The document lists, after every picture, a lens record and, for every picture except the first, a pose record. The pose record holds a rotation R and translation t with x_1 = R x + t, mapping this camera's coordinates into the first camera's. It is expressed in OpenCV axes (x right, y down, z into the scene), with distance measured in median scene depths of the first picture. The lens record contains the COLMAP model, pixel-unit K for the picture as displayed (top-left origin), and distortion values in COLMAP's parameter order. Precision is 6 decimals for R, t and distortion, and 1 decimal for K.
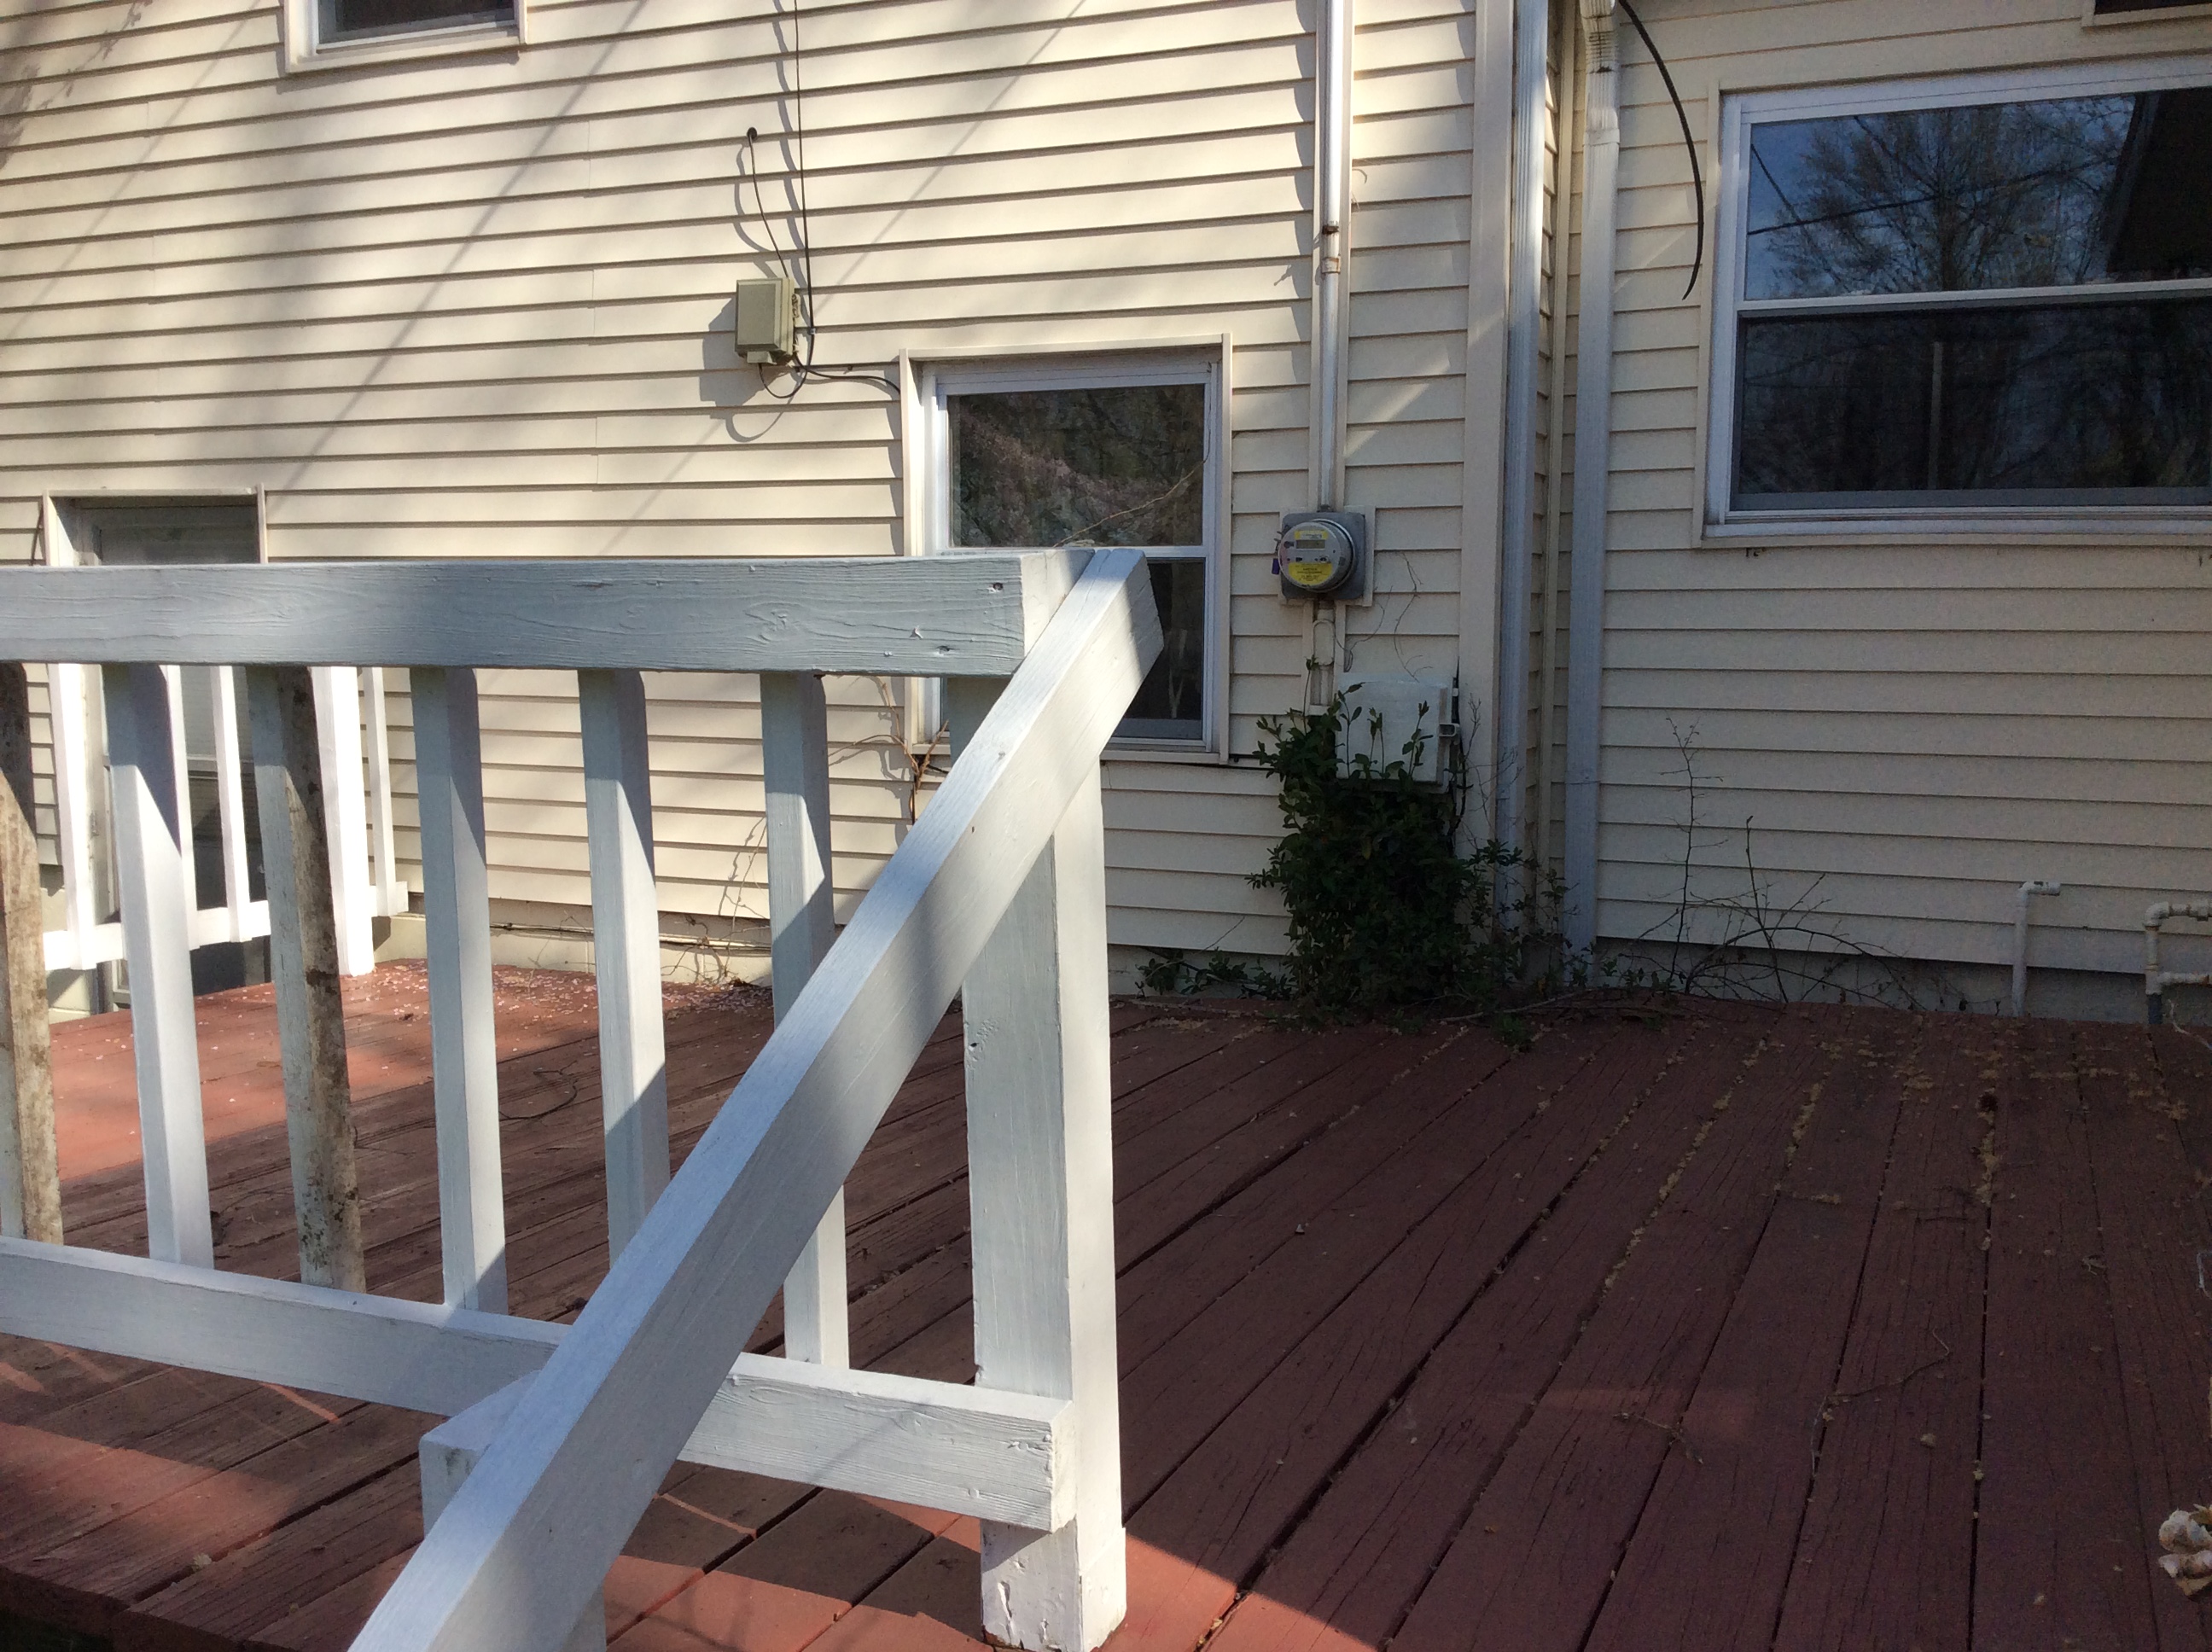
lens RADIAL K [[1984.6, 0, 1155.7], [0, 1984.6, 849.8], [0, 0, 1]] dist [0.079100, -0.125992]
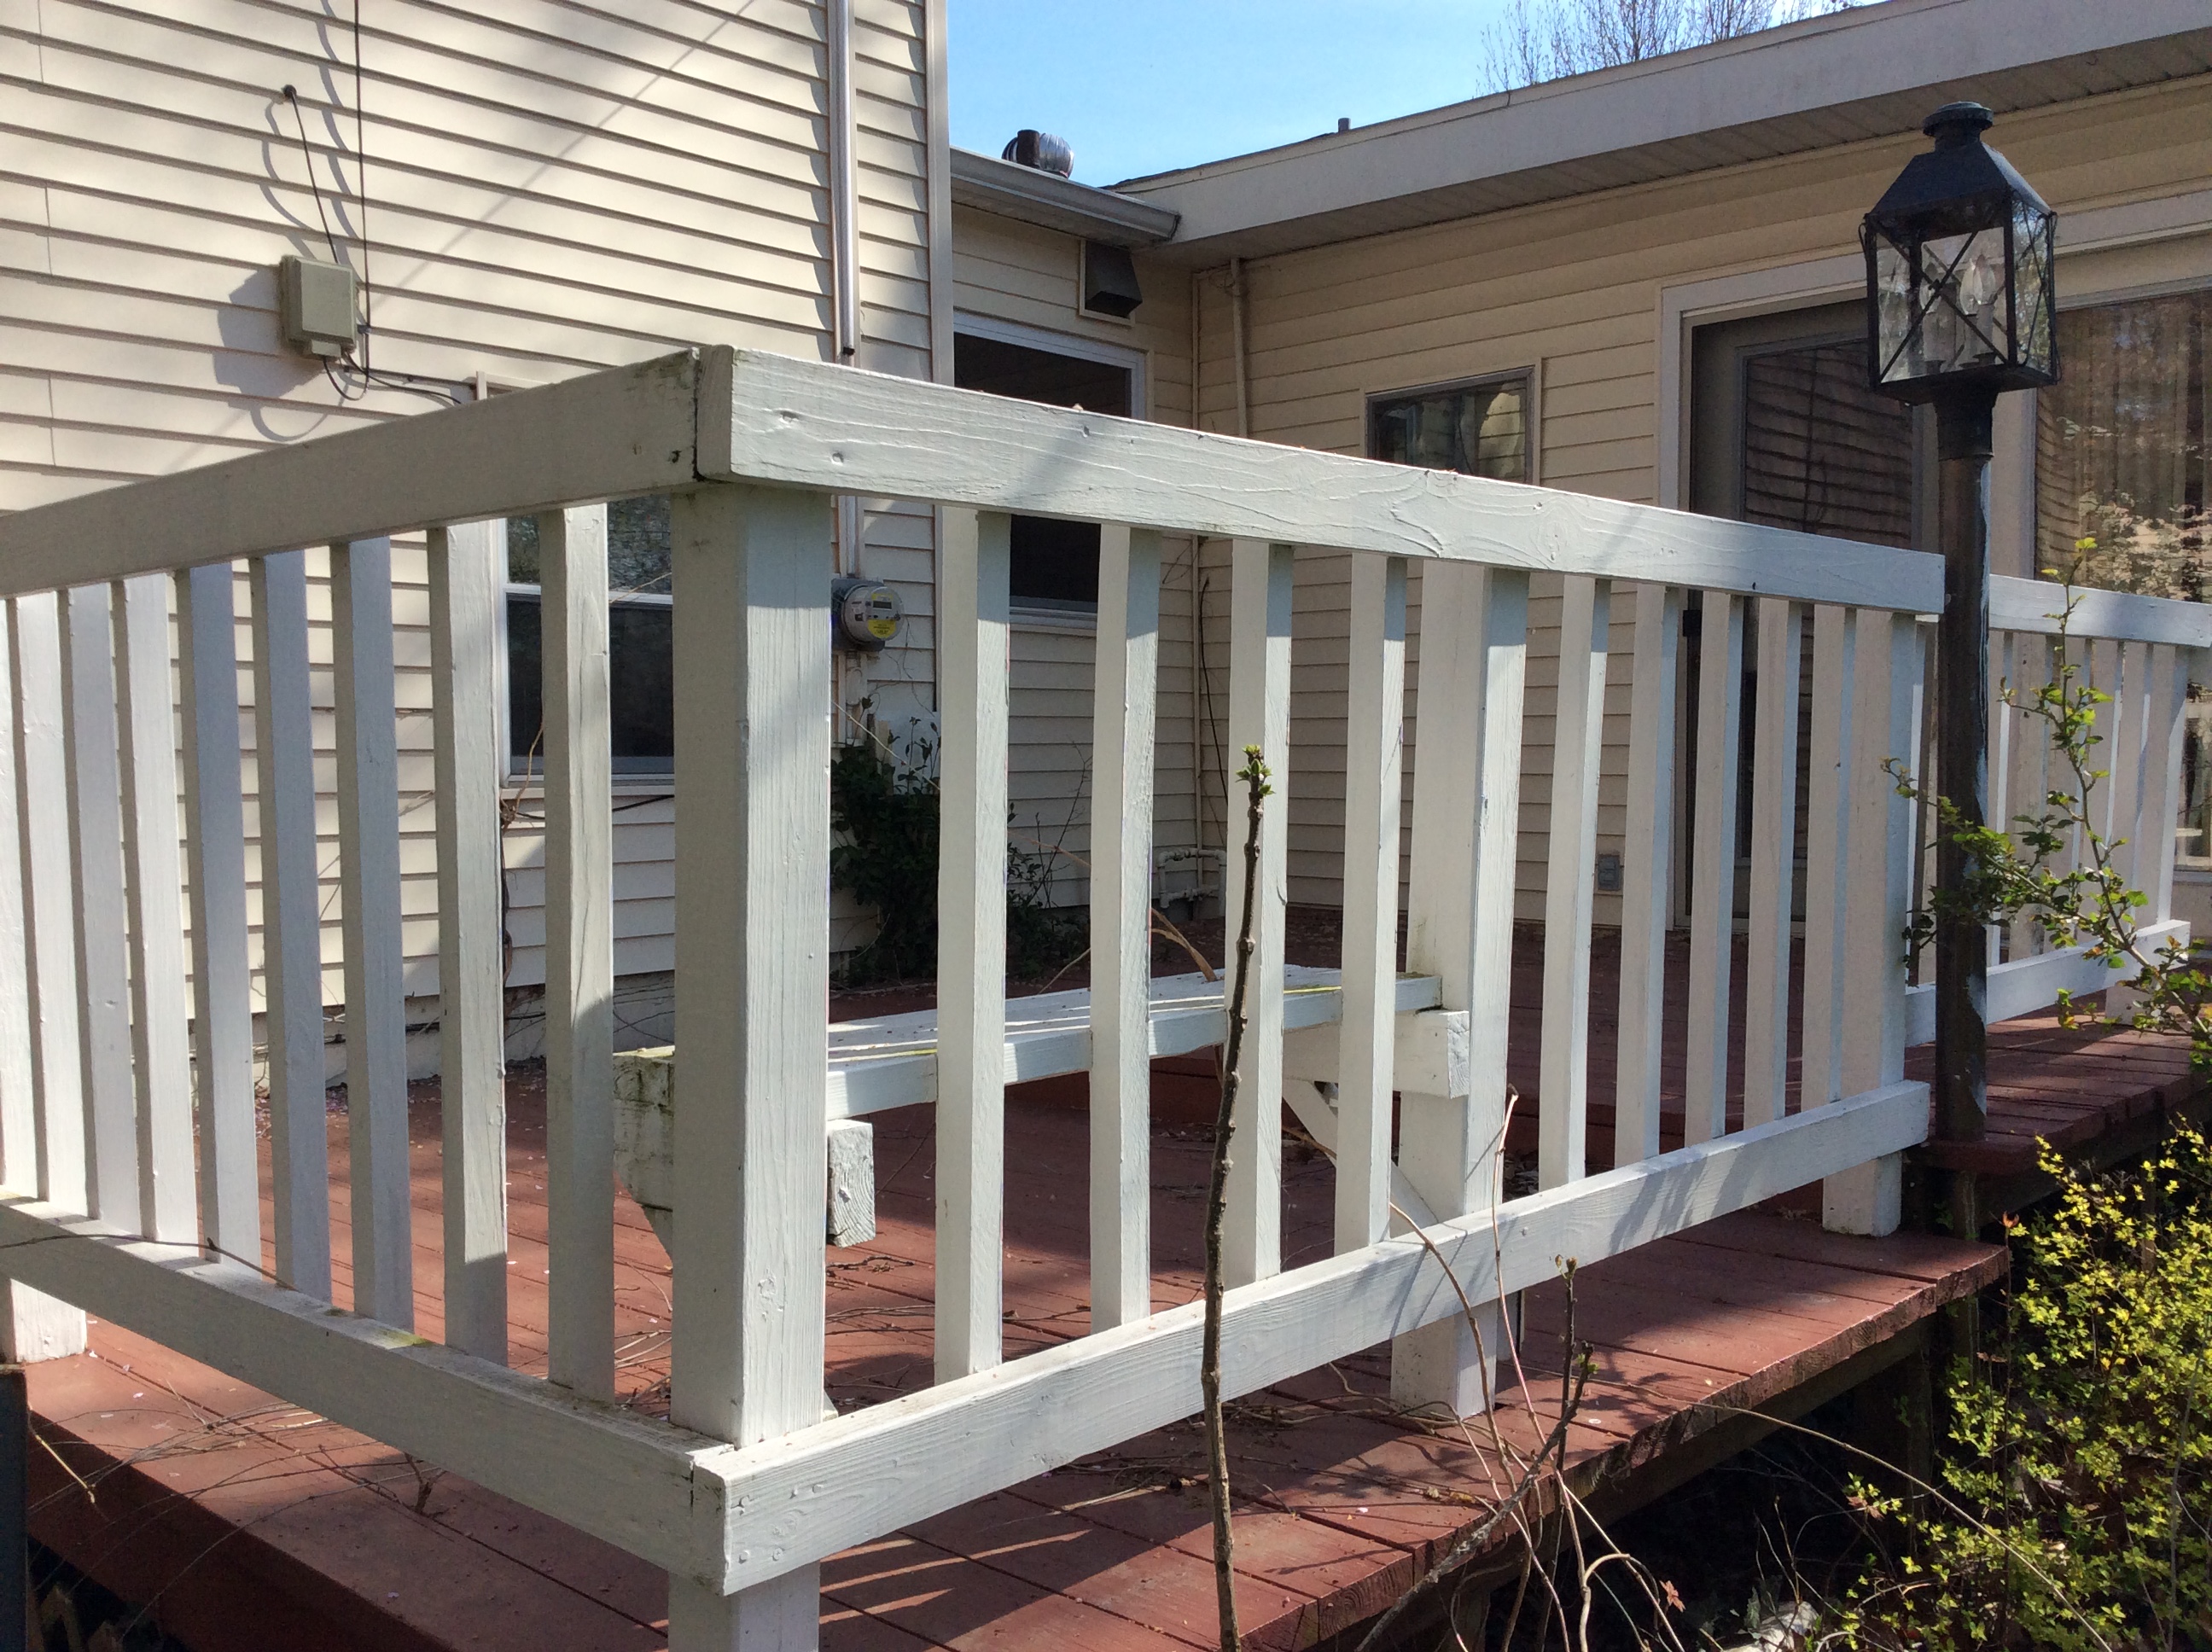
lens RADIAL K [[1984.6, 0, 1108.8], [0, 1984.6, 831.5], [0, 0, 1]] dist [0.079100, -0.125992]
pose [[0.347797, -0.046641, 0.936409, -0.909274], [0.113987, 0.993457, 0.007146, -0.006136], [-0.930615, 0.104253, 0.350838, 0.401185]]
